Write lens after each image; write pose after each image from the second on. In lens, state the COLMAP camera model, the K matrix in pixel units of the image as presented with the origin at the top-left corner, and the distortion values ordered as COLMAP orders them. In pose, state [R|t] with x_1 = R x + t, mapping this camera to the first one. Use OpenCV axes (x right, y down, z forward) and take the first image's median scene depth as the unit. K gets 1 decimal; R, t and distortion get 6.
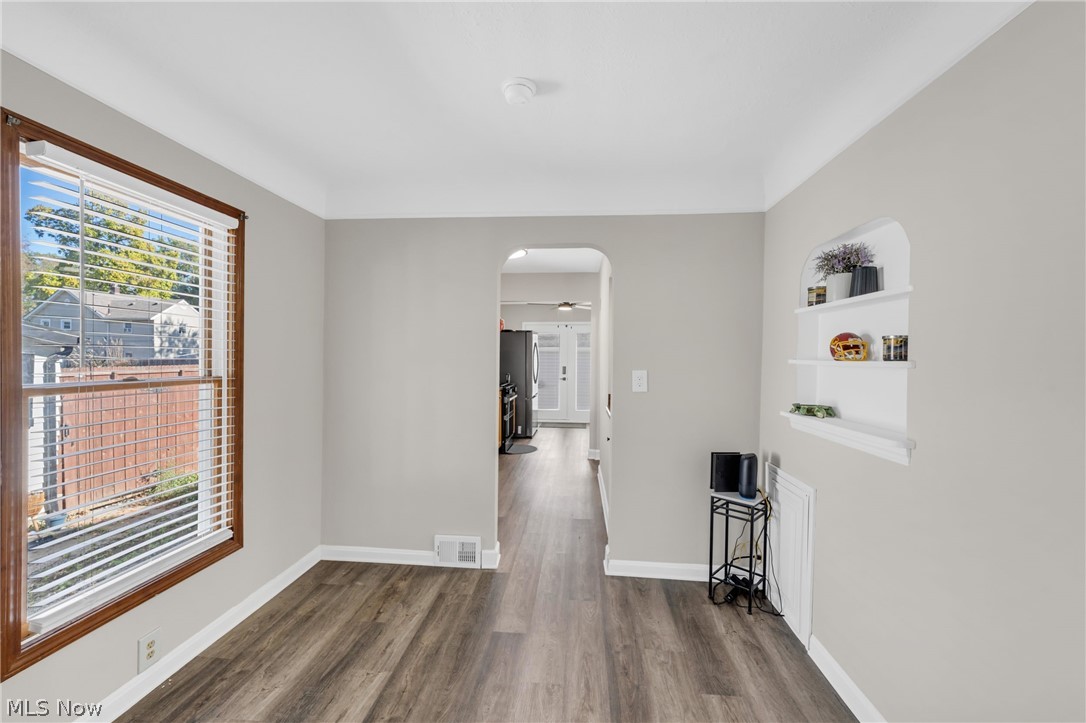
lens RADIAL K [[440.9, 0, 547.0], [0, 440.9, 359.6], [0, 0, 1]] dist [0.000405, -0.000520]
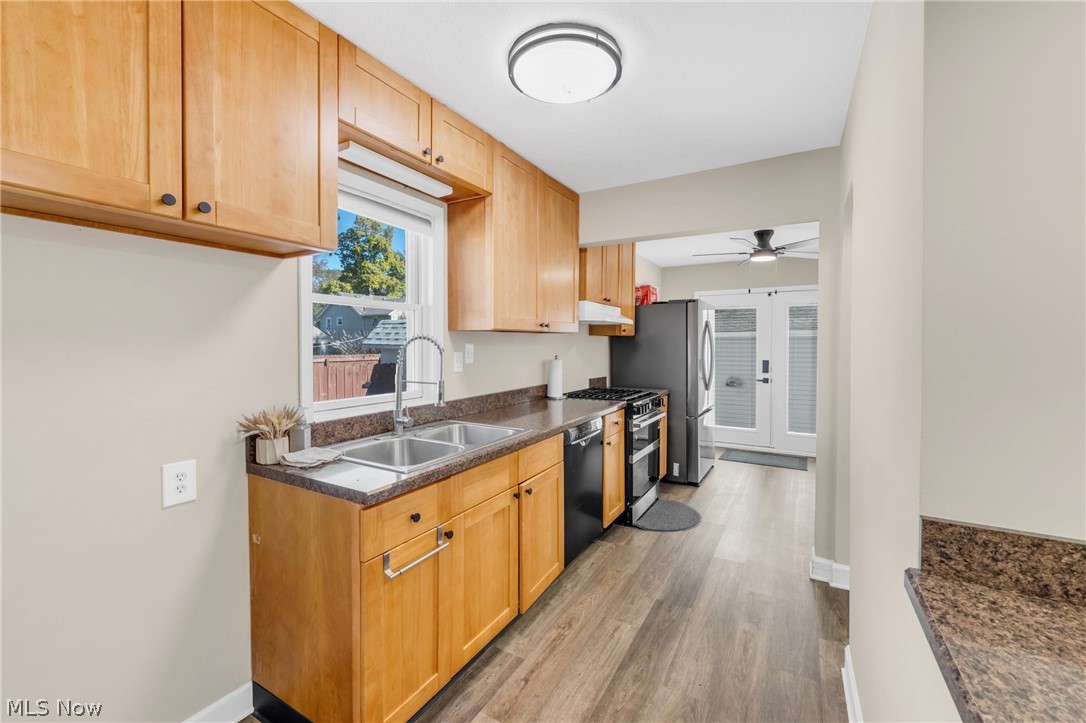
lens RADIAL K [[443.9, 0, 544.2], [0, 443.9, 343.7], [0, 0, 1]] dist [0.002017, -0.000040]
pose [[0.899314, -0.008064, -0.437229, 0.035030], [0.005025, 0.999955, -0.008107, -0.003572], [0.437275, 0.005094, 0.899313, 0.348898]]
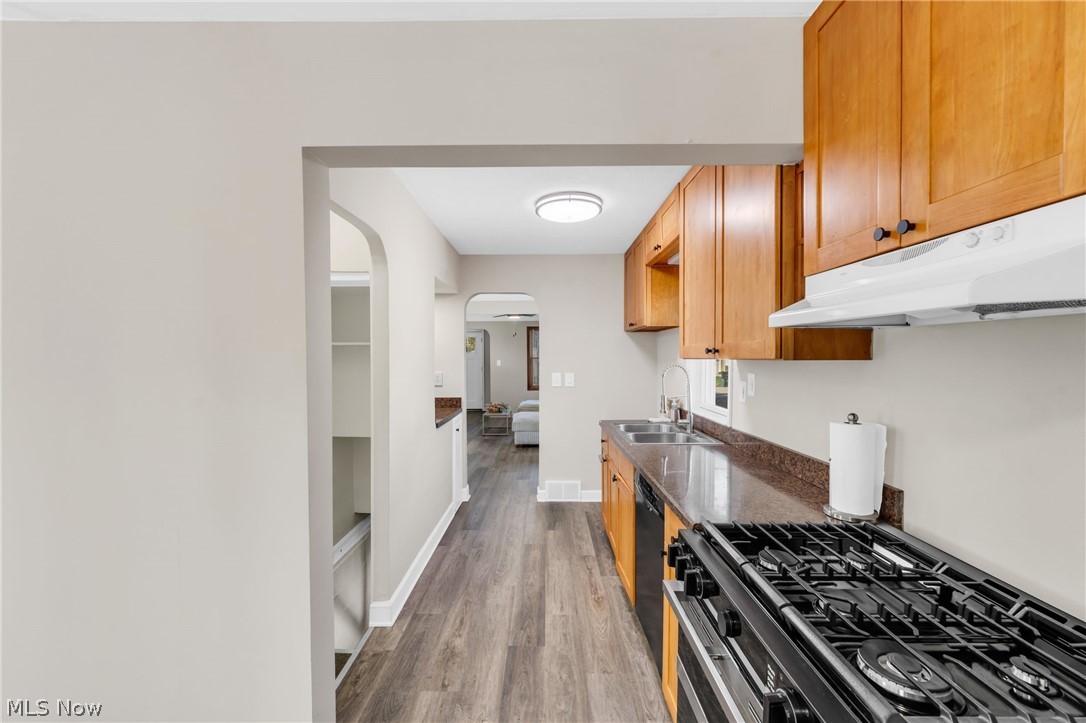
lens RADIAL K [[446.6, 0, 543.0], [0, 446.6, 361.5], [0, 0, 1]] dist [-0.000342, -0.000213]
pose [[-0.997835, -0.012931, -0.064476, -0.002648], [-0.014194, 0.999716, 0.019159, -0.017055], [0.064210, 0.020033, -0.997735, 0.863967]]
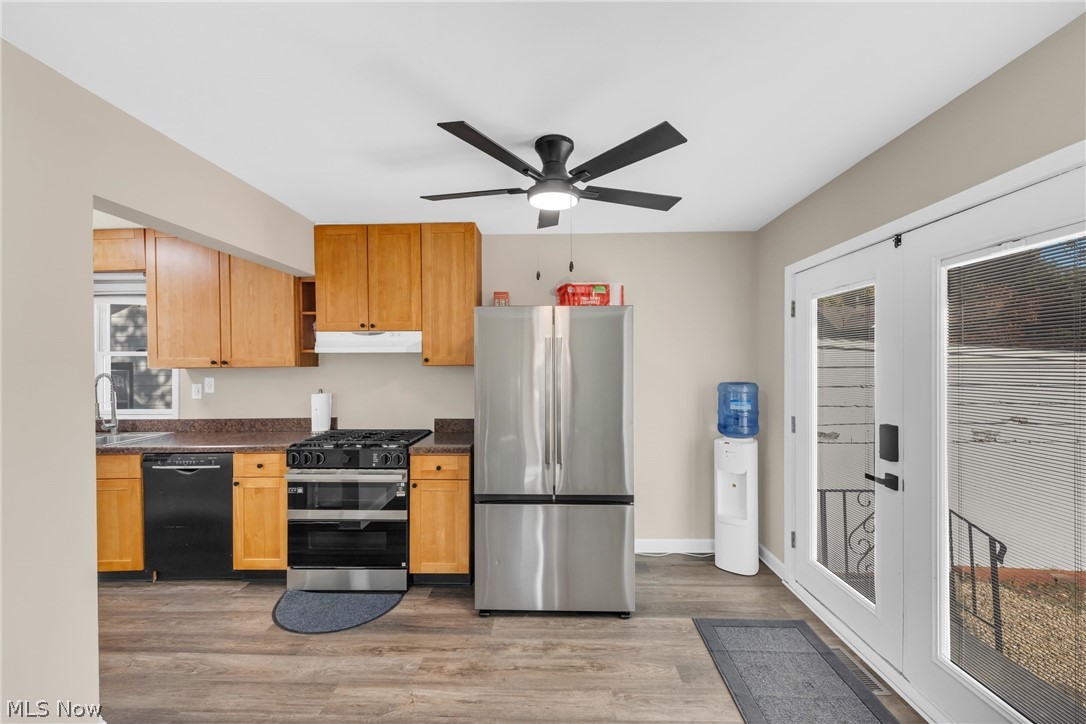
lens RADIAL K [[446.6, 0, 543.0], [0, 446.6, 362.0], [0, 0, 1]] dist [-0.000342, -0.000213]
pose [[0.047776, -0.015680, -0.998735, 0.268601], [0.003480, 0.999873, -0.015531, -0.013072], [0.998852, -0.002734, 0.047824, 0.882303]]
